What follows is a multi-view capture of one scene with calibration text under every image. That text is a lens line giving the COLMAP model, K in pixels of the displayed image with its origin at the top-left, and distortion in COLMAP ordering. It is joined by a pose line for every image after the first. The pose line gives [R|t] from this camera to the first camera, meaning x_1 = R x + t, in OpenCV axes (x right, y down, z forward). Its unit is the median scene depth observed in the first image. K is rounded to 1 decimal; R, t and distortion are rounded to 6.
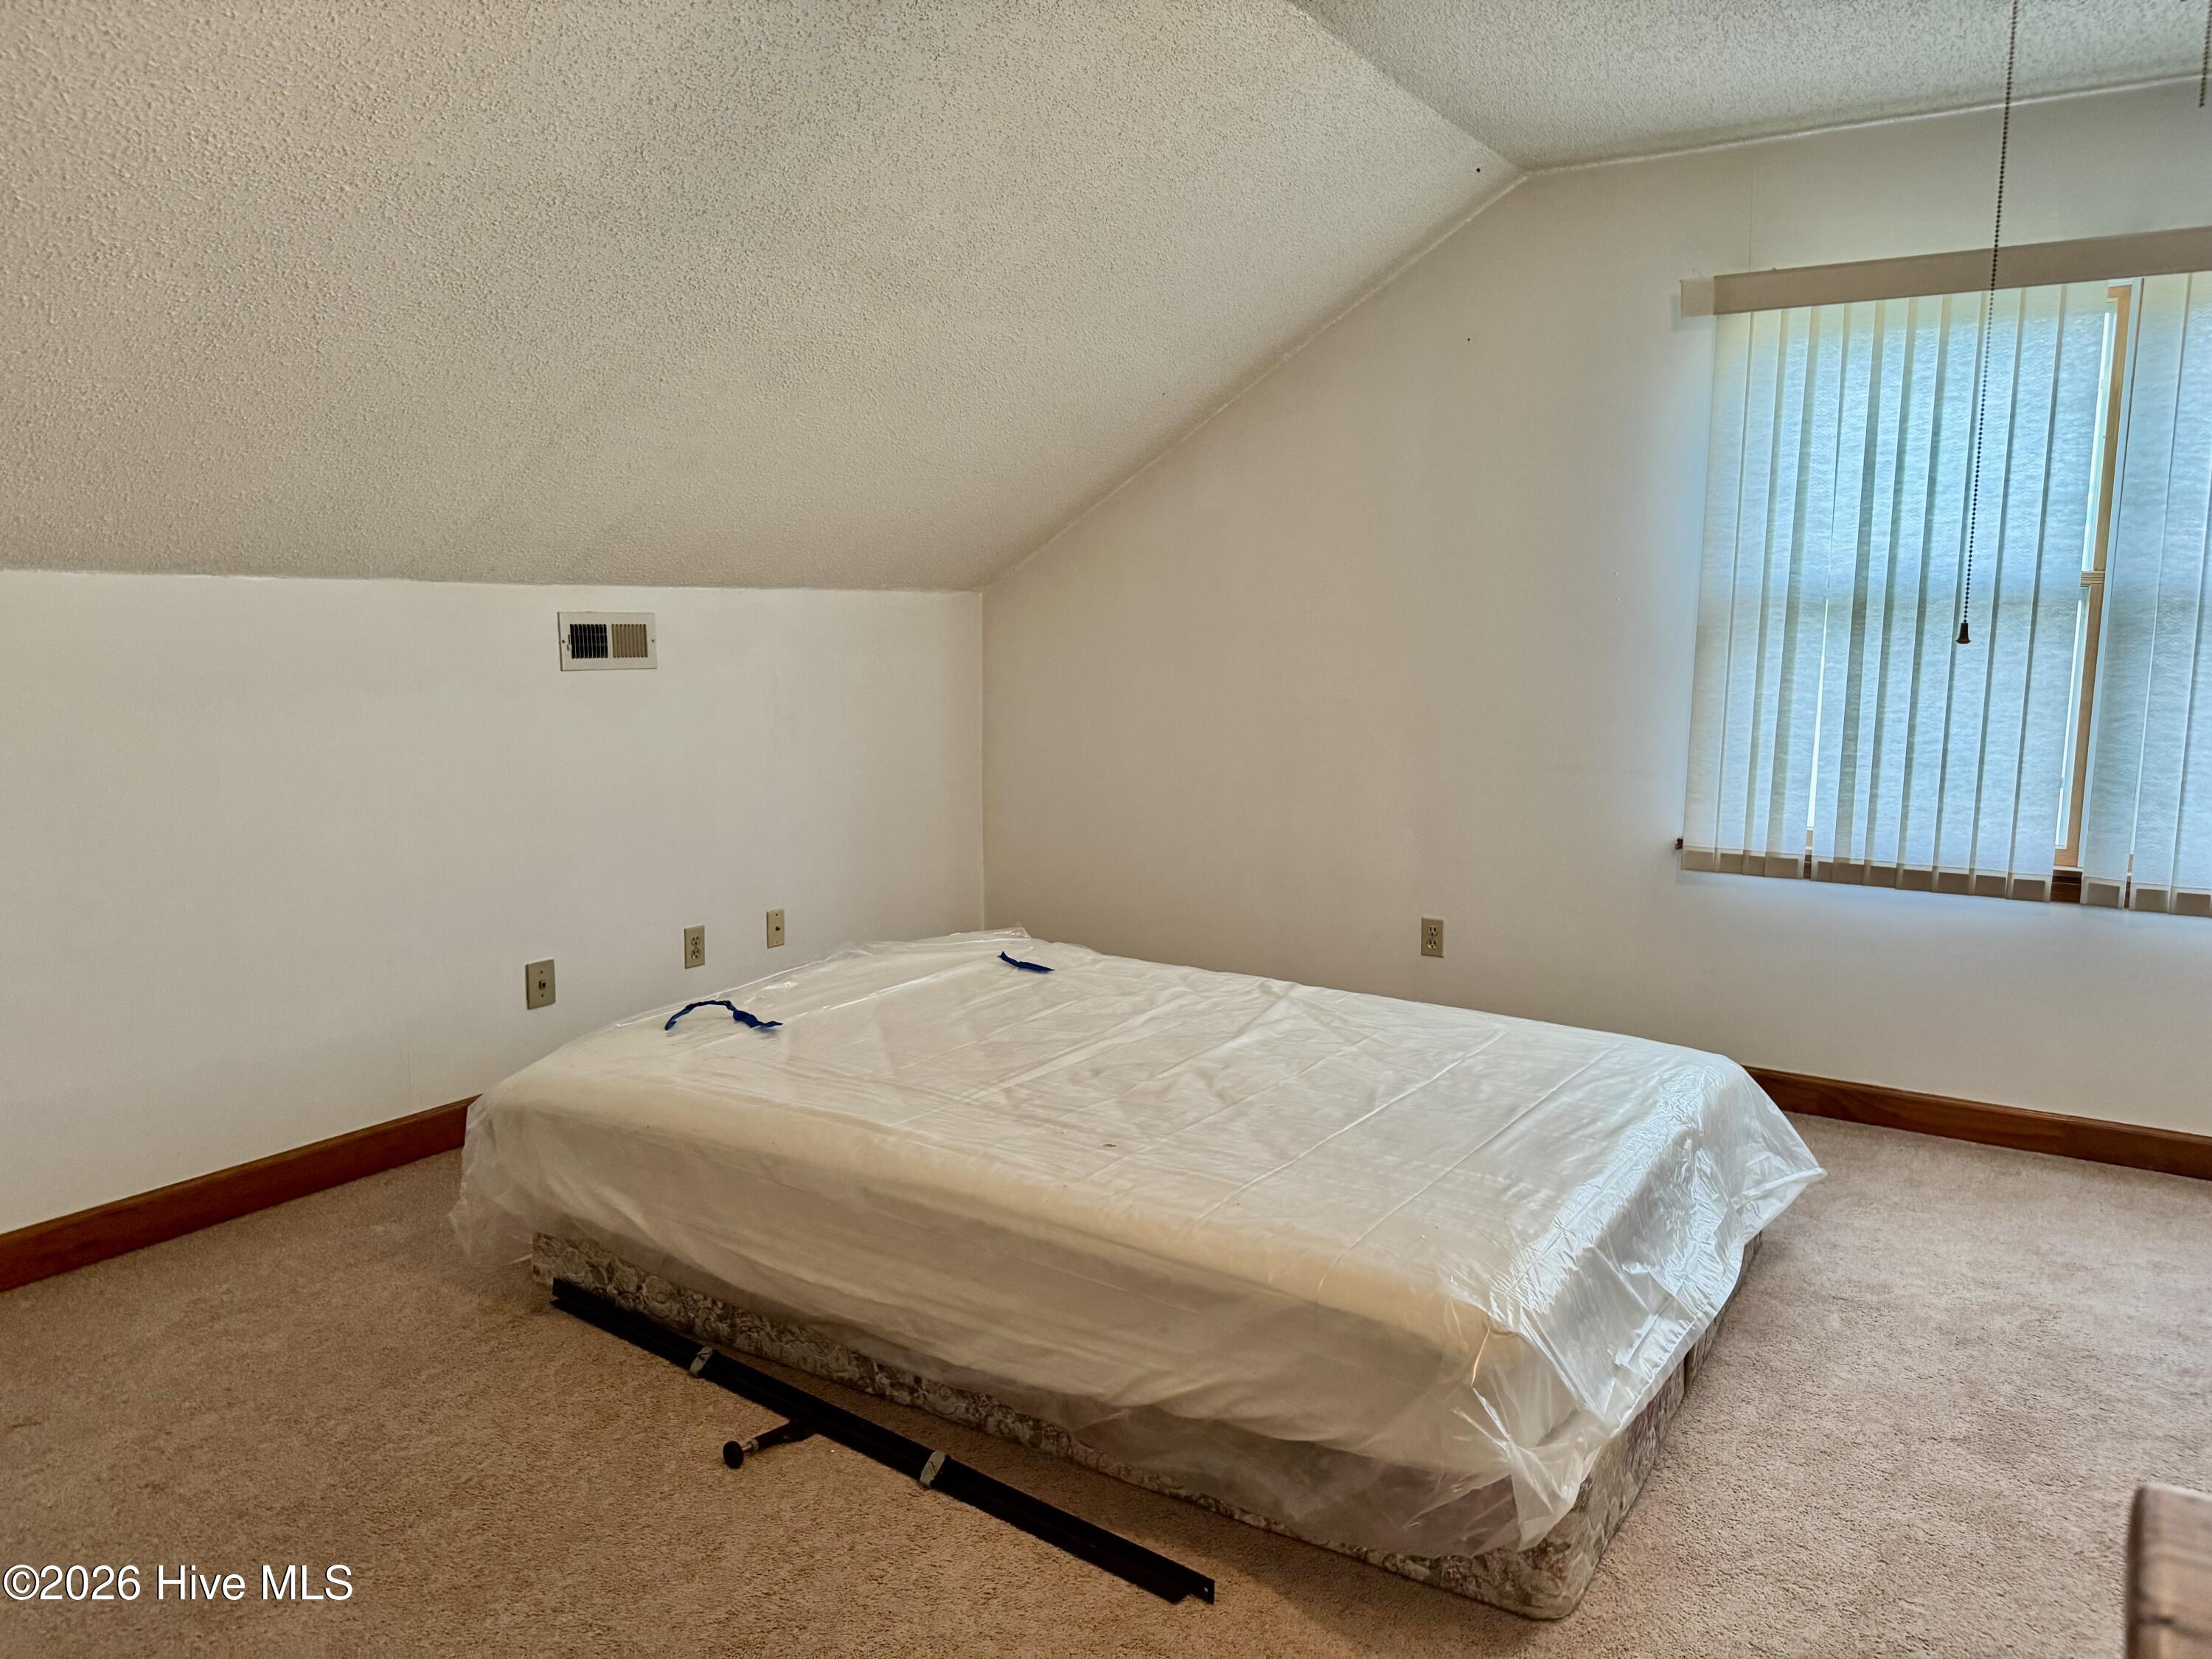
lens RADIAL K [[1561.2, 0, 1102.9], [0, 1561.2, 824.8], [0, 0, 1]] dist [0.002968, -0.001639]
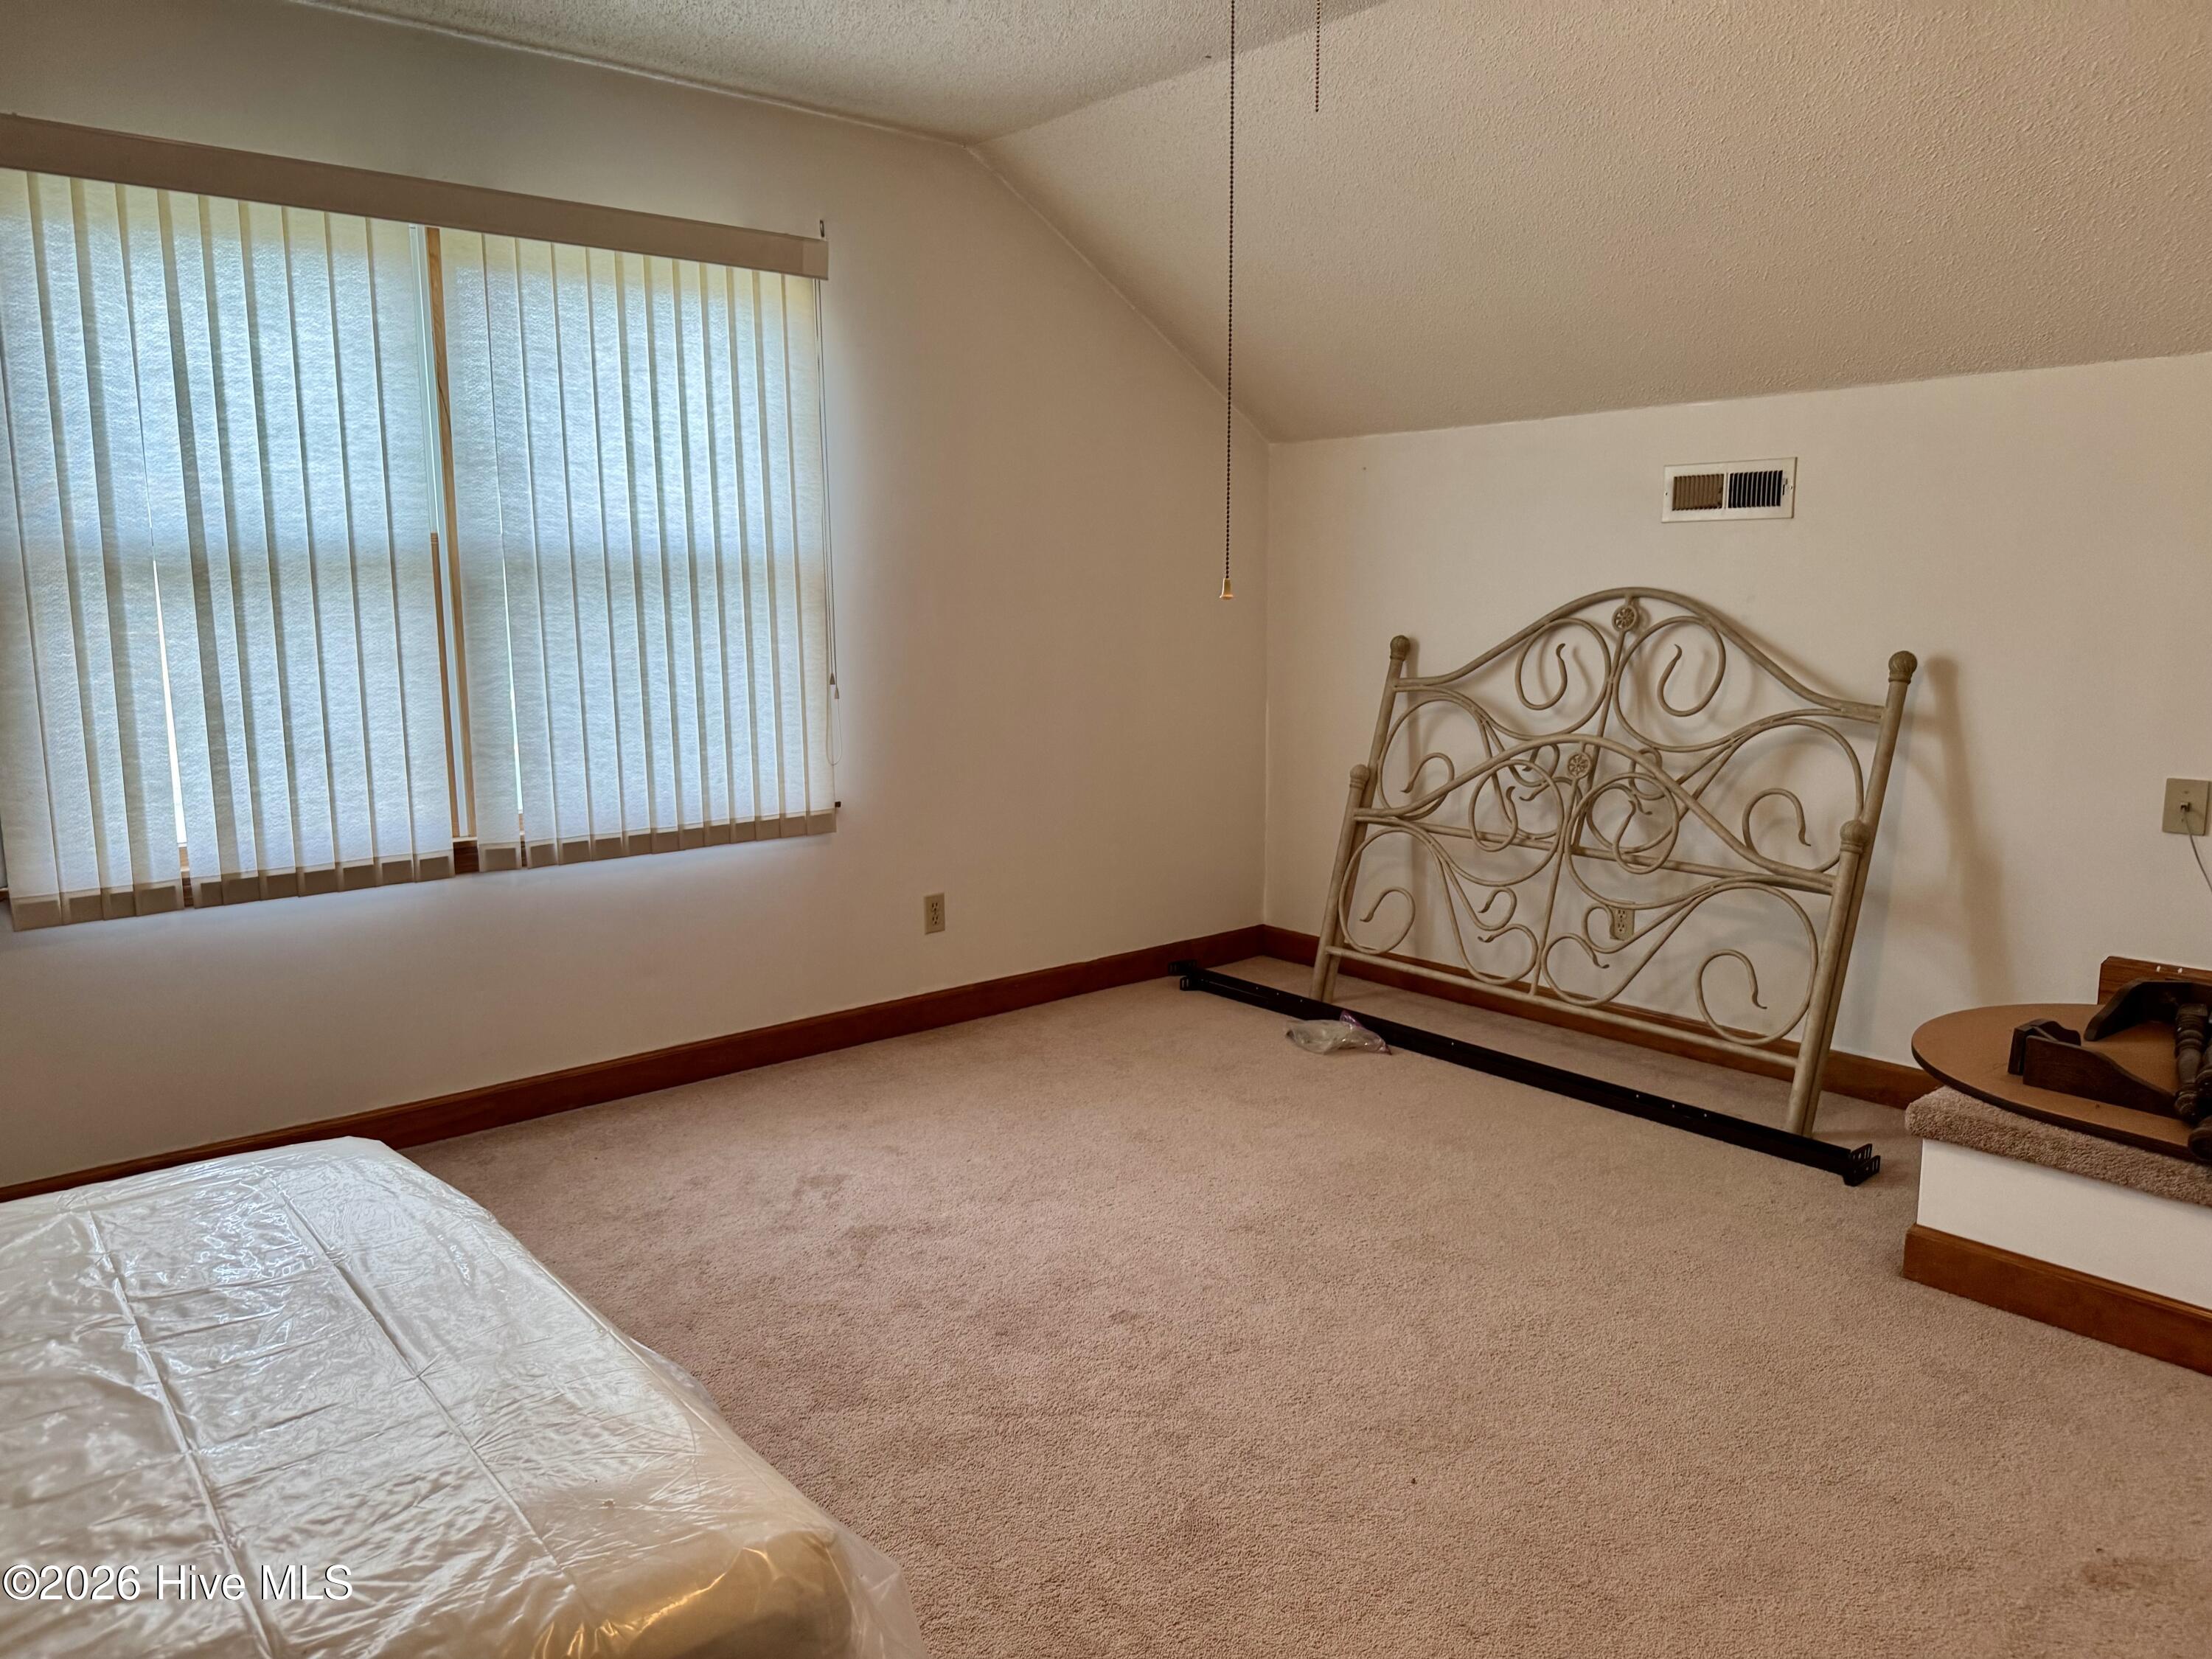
lens RADIAL K [[1561.2, 0, 1105.3], [0, 1561.2, 836.5], [0, 0, 1]] dist [0.002968, -0.001639]
pose [[0.289095, -0.163881, 0.943169, -0.180219], [0.137540, 0.982127, 0.128492, -0.042607], [-0.947368, 0.092578, 0.306468, 0.316640]]
